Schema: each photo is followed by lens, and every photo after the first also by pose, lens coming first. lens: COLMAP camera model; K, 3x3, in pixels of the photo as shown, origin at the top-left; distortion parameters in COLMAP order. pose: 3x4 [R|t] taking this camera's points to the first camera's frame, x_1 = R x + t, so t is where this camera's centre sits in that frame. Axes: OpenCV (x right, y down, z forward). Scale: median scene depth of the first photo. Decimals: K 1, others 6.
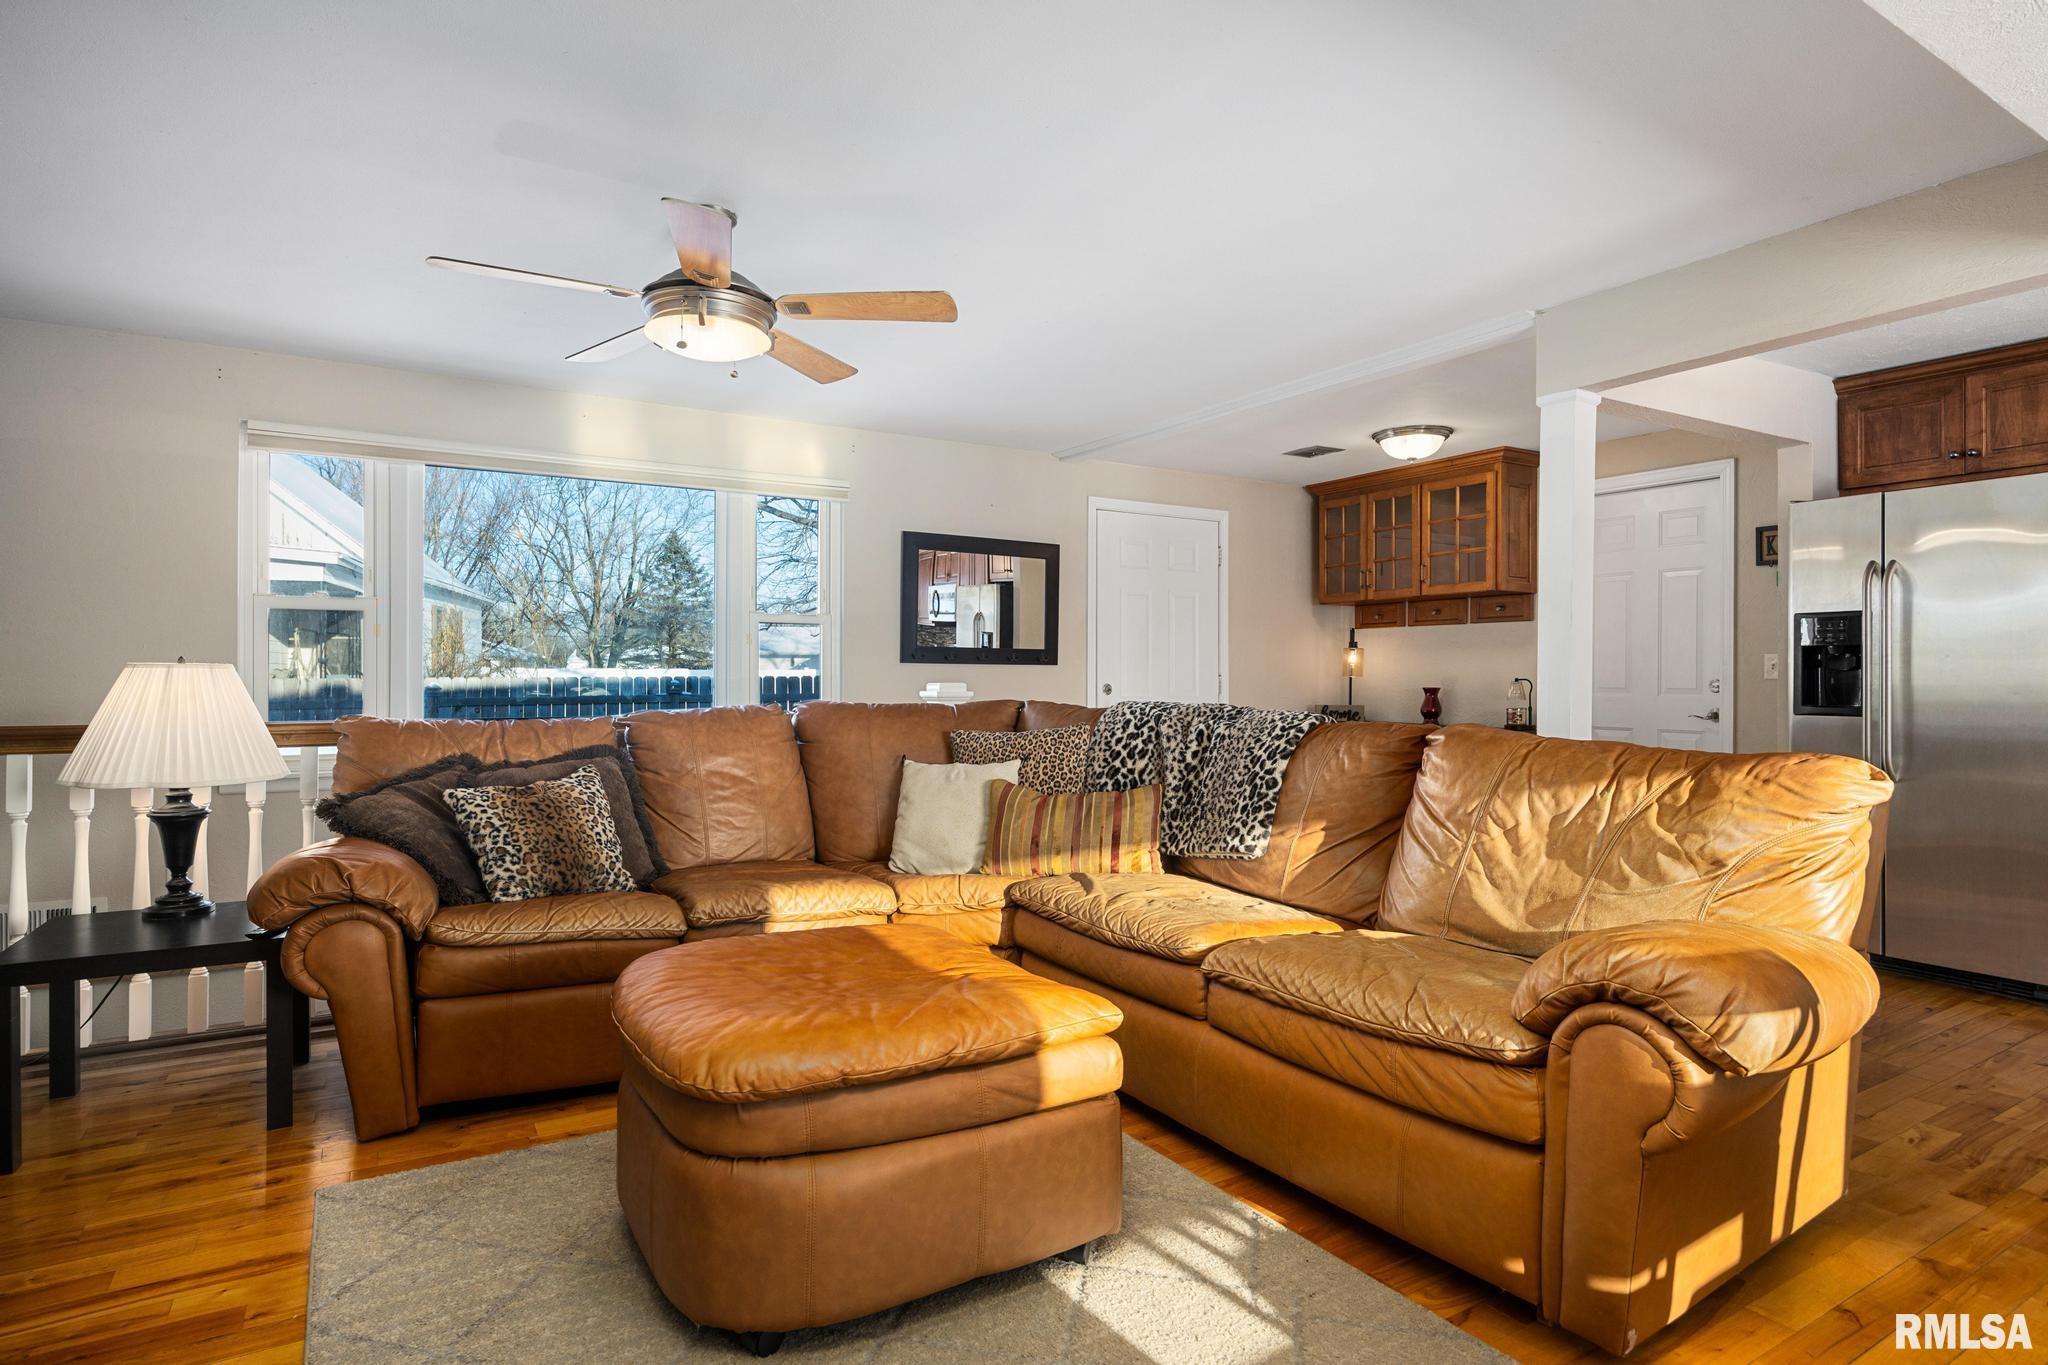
lens RADIAL K [[1066.3, 0, 1042.8], [0, 1066.3, 686.4], [0, 0, 1]] dist [-0.018316, -0.000052]
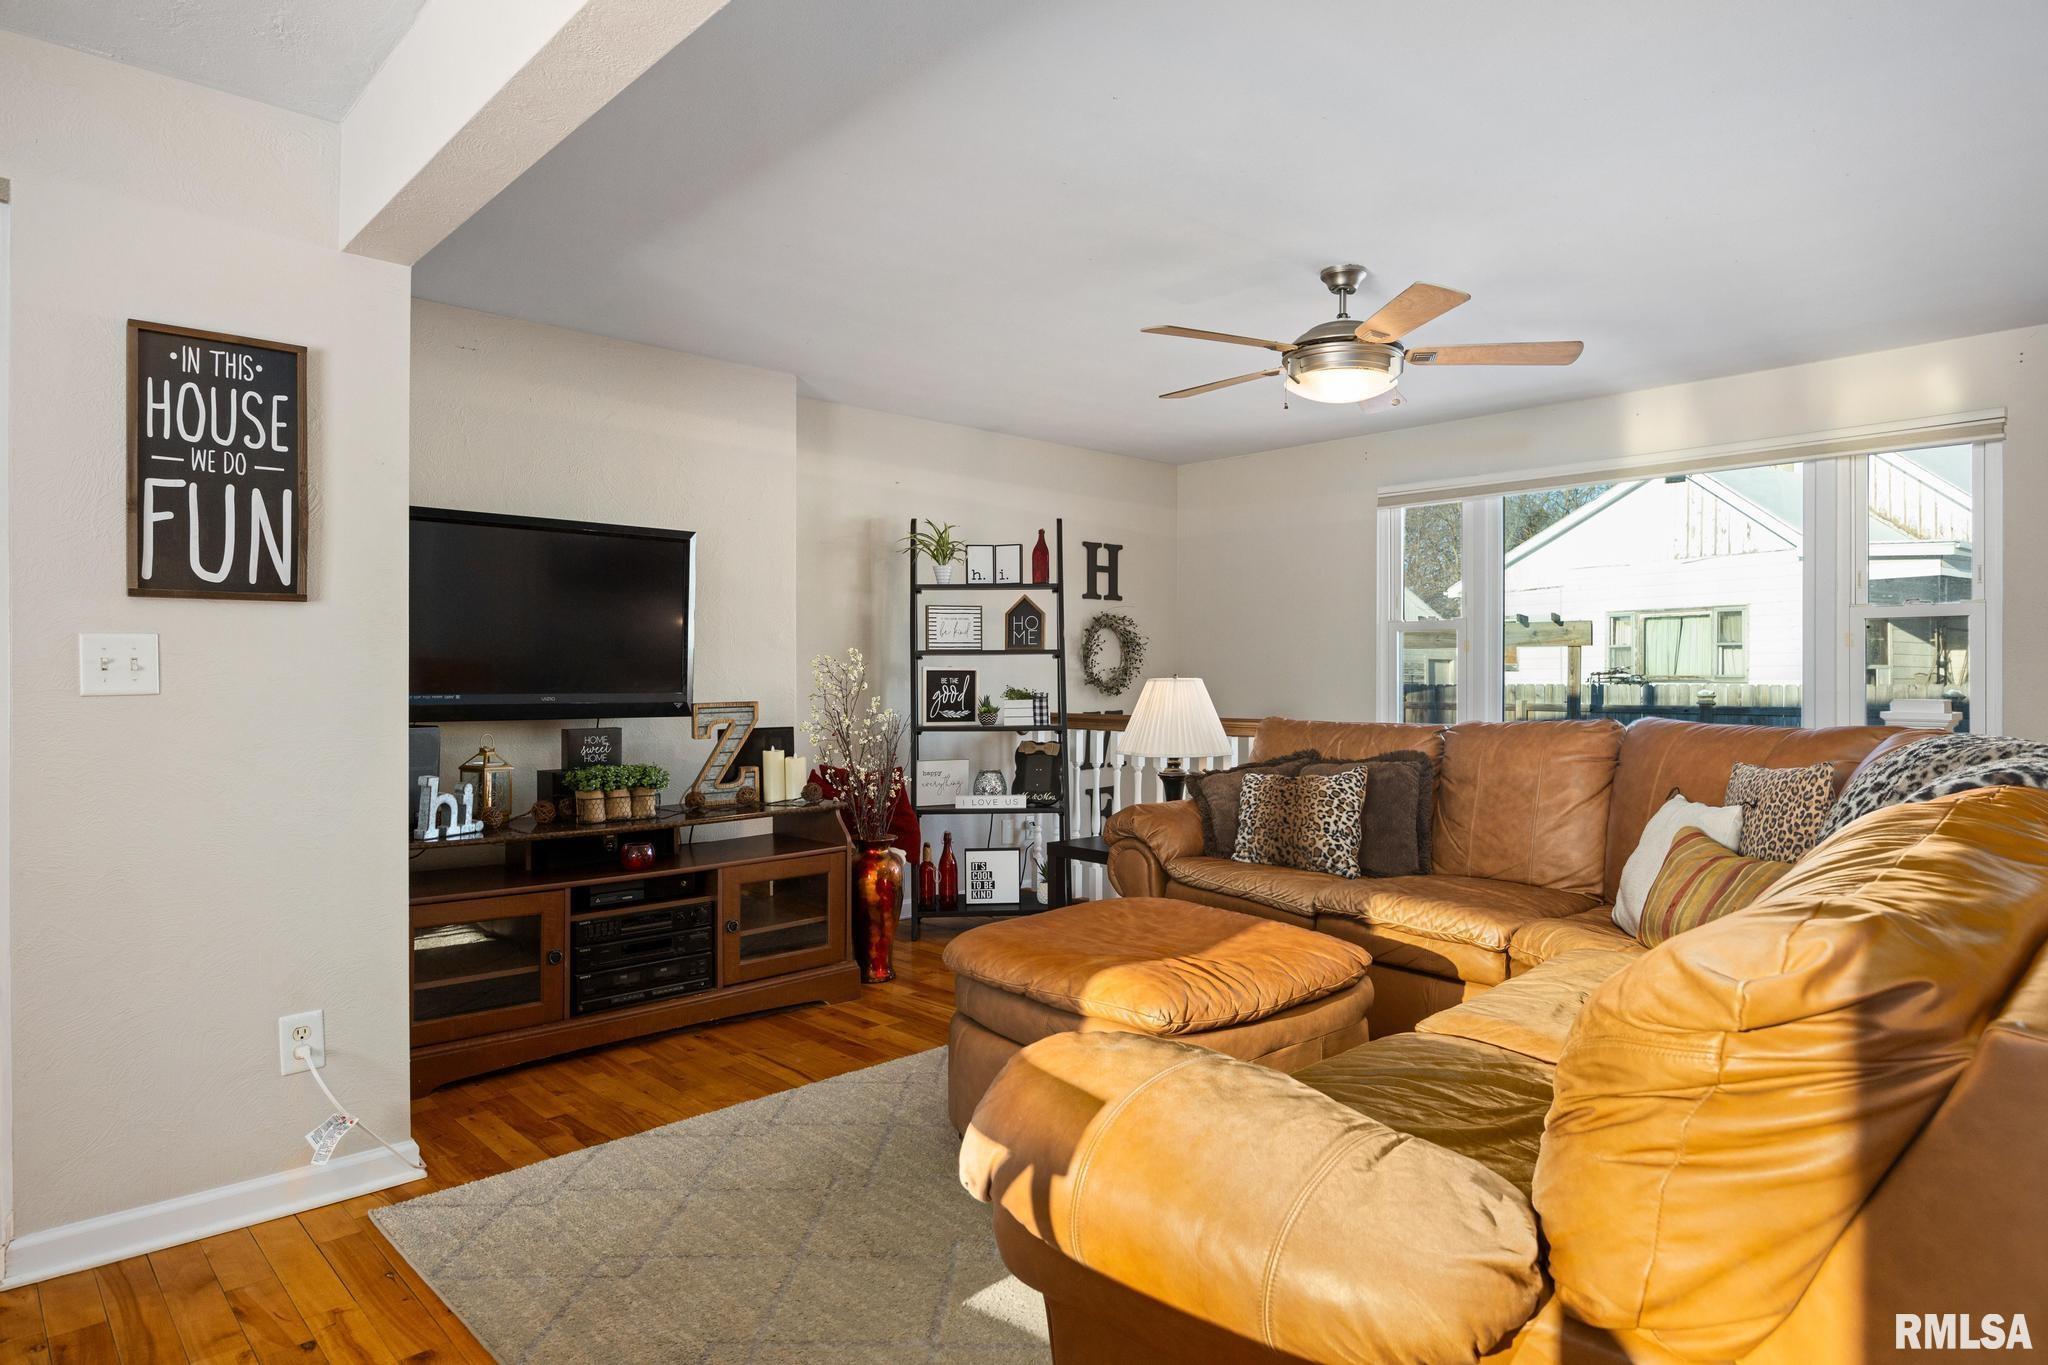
lens RADIAL K [[1179.6, 0, 1025.7], [0, 1179.6, 678.8], [0, 0, 1]] dist [-0.009403, -0.000870]
pose [[0.209172, 0.001721, -0.977877, 0.806000], [-0.013753, 0.999905, -0.001182, -0.013548], [0.977782, 0.013696, 0.209175, 0.421492]]
